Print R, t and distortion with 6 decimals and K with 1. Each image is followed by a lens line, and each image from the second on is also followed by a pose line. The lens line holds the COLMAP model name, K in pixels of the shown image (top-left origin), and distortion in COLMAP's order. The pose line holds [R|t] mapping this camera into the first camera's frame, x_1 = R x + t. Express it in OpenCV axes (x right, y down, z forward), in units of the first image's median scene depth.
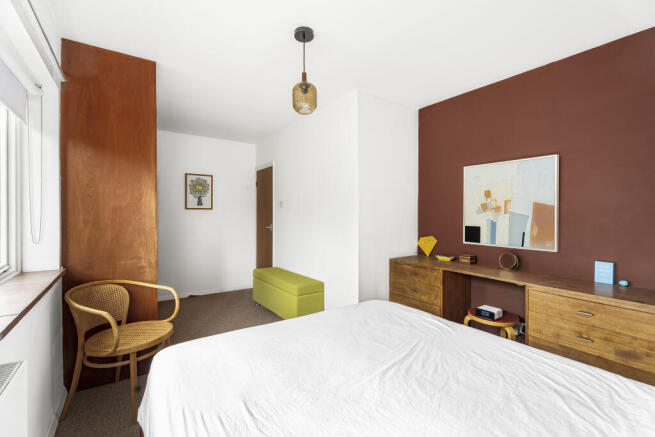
lens RADIAL K [[294.5, 0, 332.9], [0, 294.5, 217.7], [0, 0, 1]] dist [0.002171, 0.000792]
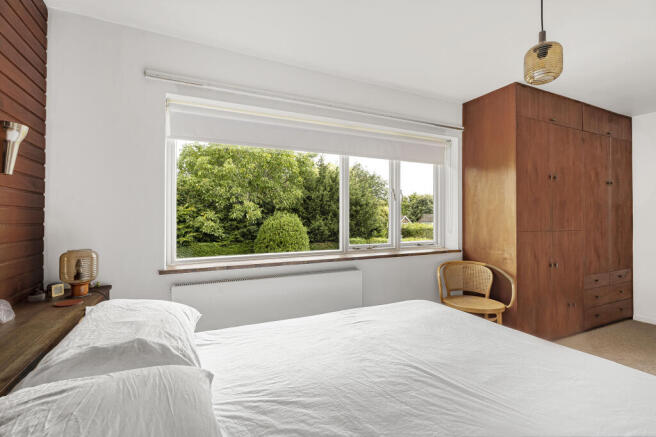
lens RADIAL K [[295.0, 0, 328.2], [0, 295.0, 215.8], [0, 0, 1]] dist [0.002171, 0.000792]
pose [[-0.165364, -0.017010, -0.986086, 1.093755], [-0.013094, 0.999801, -0.015050, 0.034066], [0.986146, 0.010423, -0.165554, 0.796356]]
